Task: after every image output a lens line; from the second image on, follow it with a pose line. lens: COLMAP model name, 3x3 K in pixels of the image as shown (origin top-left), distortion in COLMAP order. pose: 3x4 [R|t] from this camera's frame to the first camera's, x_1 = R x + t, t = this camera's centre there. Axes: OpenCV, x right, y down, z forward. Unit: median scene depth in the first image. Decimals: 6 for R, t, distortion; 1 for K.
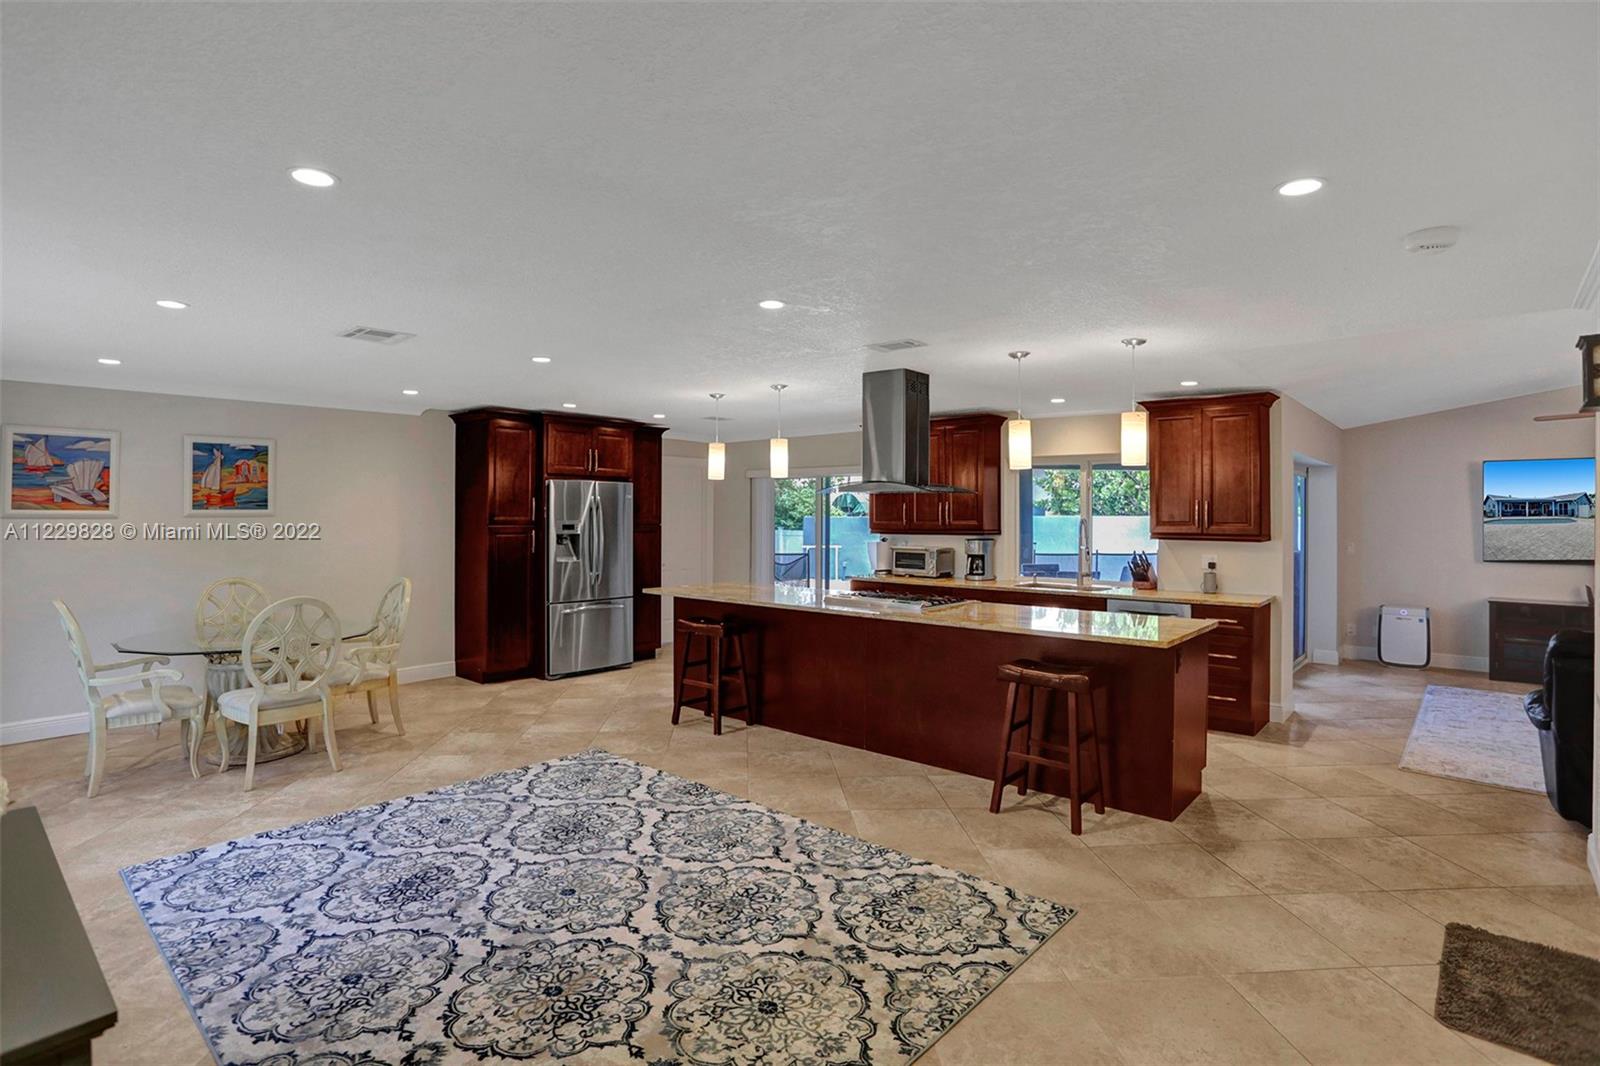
lens RADIAL K [[806.9, 0, 796.0], [0, 806.9, 496.6], [0, 0, 1]] dist [-0.066503, 0.023026]
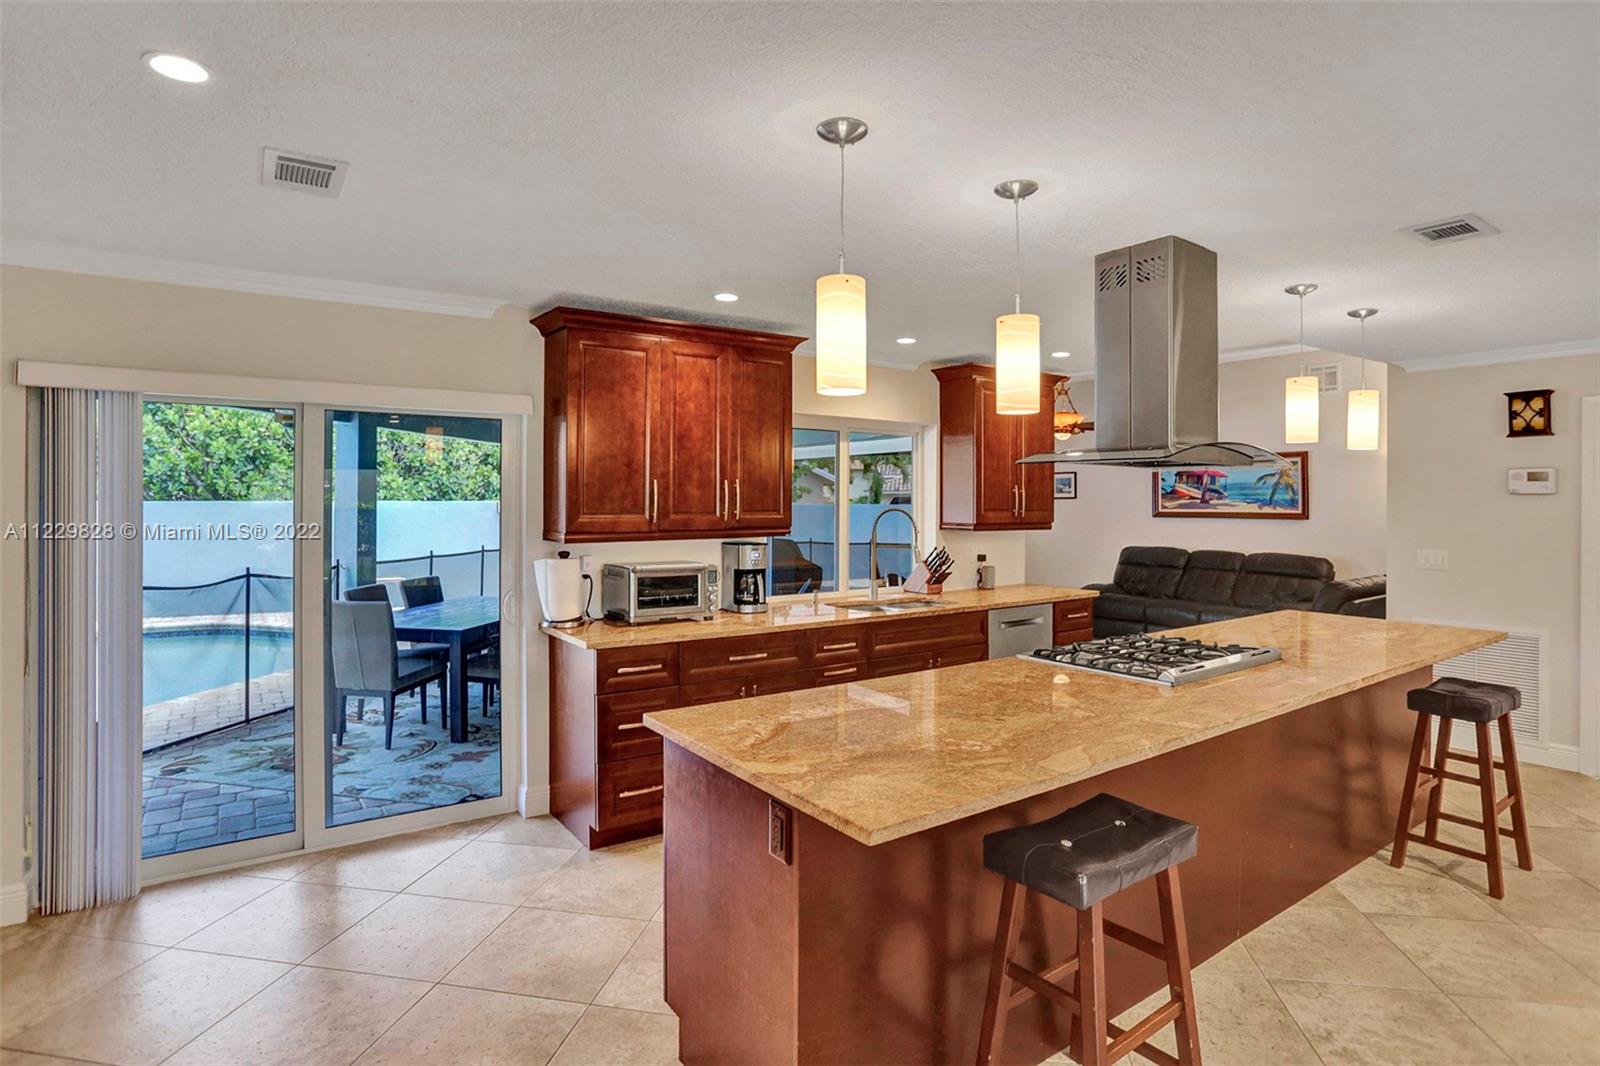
lens RADIAL K [[806.9, 0, 794.5], [0, 806.9, 497.8], [0, 0, 1]] dist [-0.066503, 0.023026]
pose [[0.247688, 0.000956, 0.968839, -0.452700], [-0.024053, 0.999697, 0.005163, 0.019756], [-0.968541, -0.024582, 0.247636, 1.062679]]
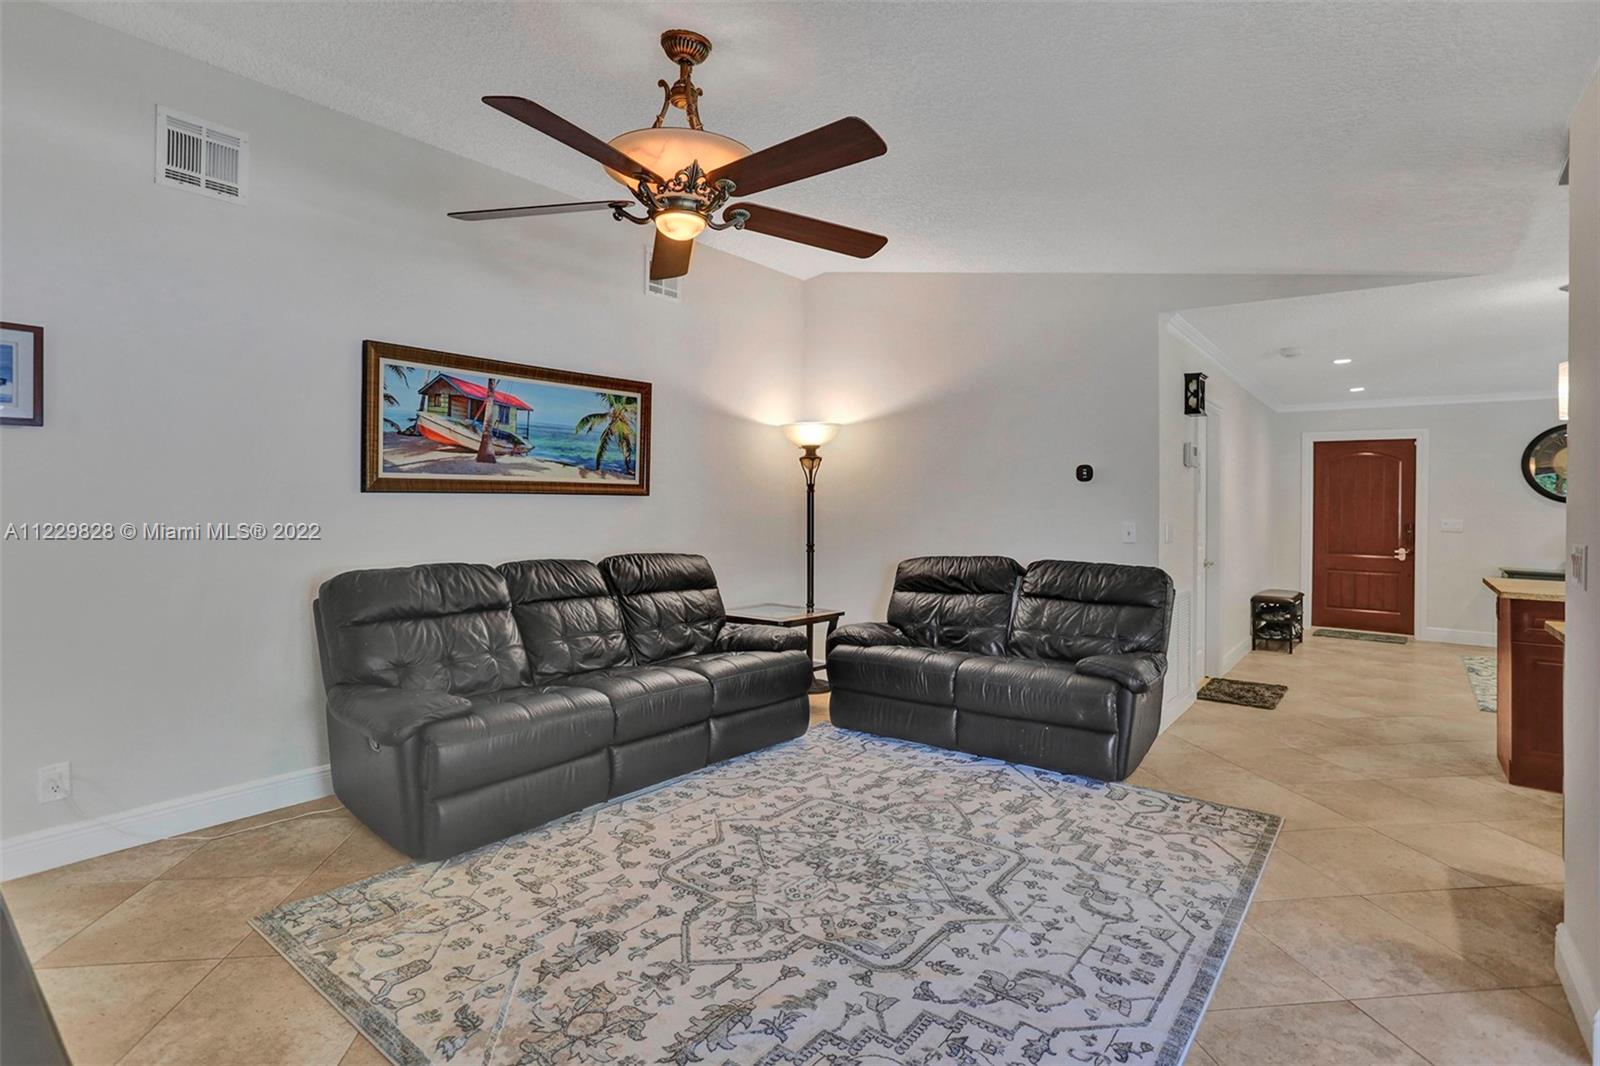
lens RADIAL K [[806.9, 0, 764.5], [0, 806.9, 505.9], [0, 0, 1]] dist [-0.066503, 0.023026]
pose [[-0.998936, -0.014789, -0.043676, 1.067474], [-0.014085, 0.999767, -0.016374, 0.068432], [0.043908, -0.015742, -0.998912, 1.409296]]
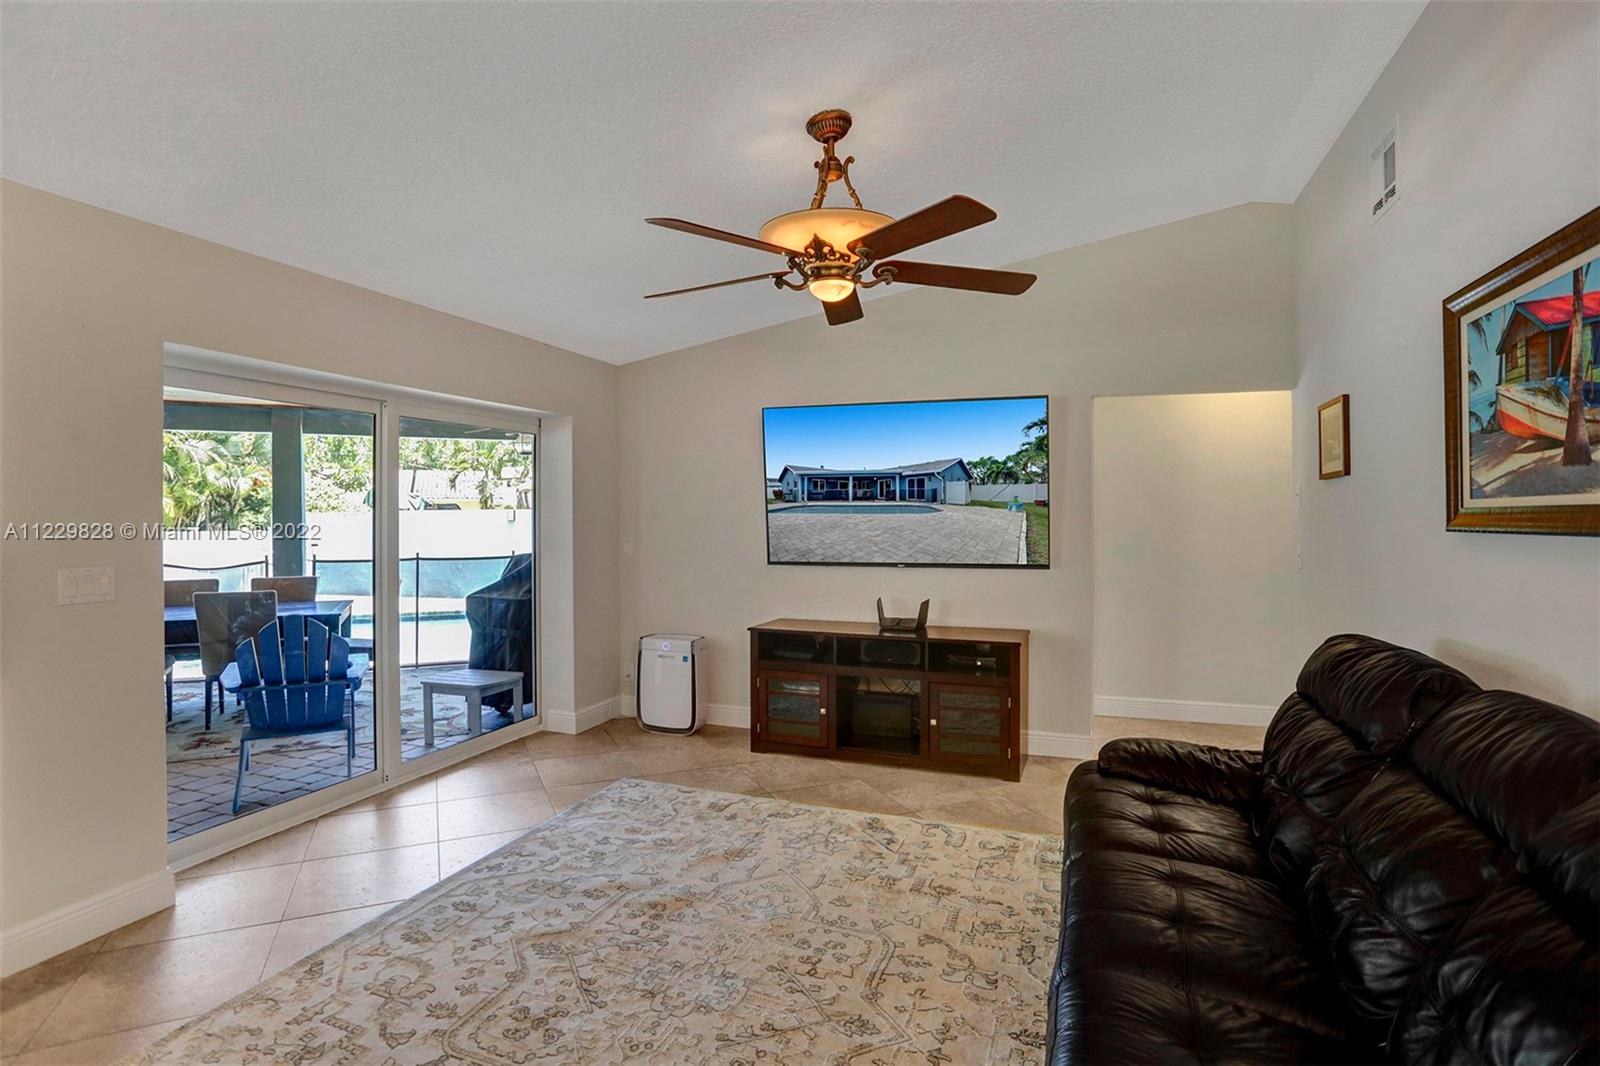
lens RADIAL K [[806.9, 0, 780.8], [0, 806.9, 511.0], [0, 0, 1]] dist [-0.066503, 0.023026]
pose [[0.934264, -0.002613, 0.356571, 0.883824], [-0.004034, 0.999832, 0.017898, 0.034105], [-0.356558, -0.018160, 0.934097, 0.485028]]
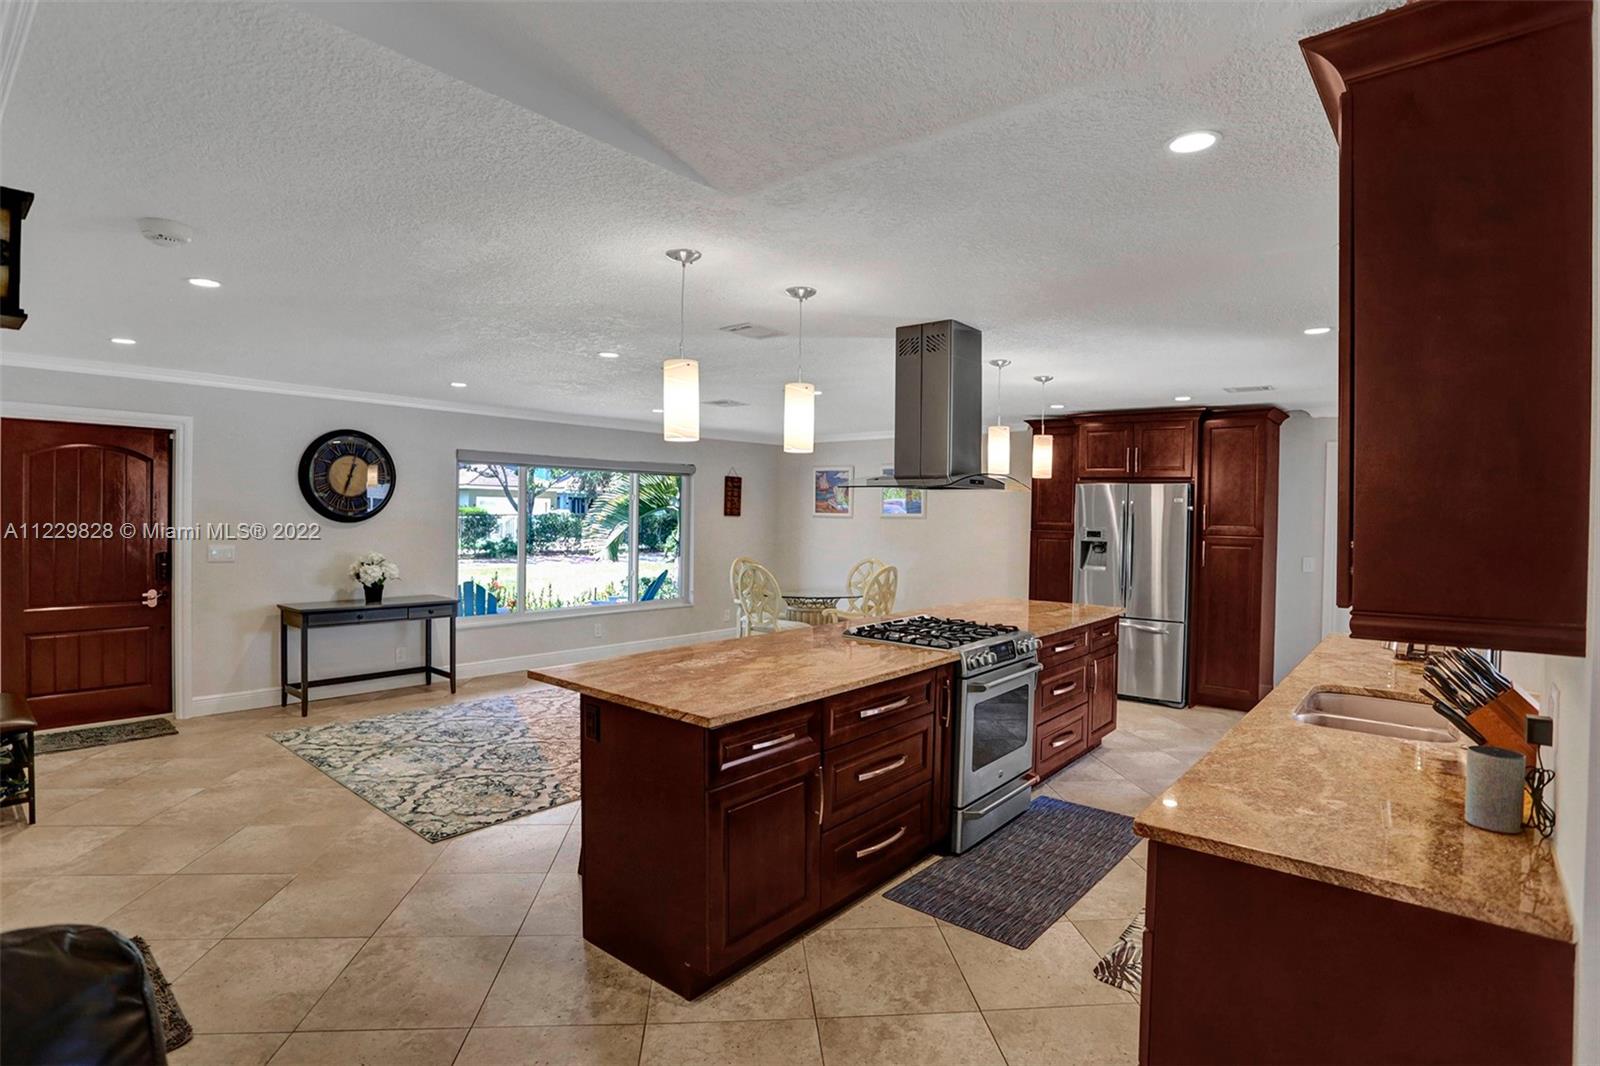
lens RADIAL K [[806.9, 0, 798.8], [0, 806.9, 548.2], [0, 0, 1]] dist [-0.066503, 0.023026]
pose [[0.025013, 0.043610, -0.998735, 0.830077], [0.004203, 0.999035, 0.043729, 0.015267], [0.999678, -0.005292, 0.024805, 0.818074]]
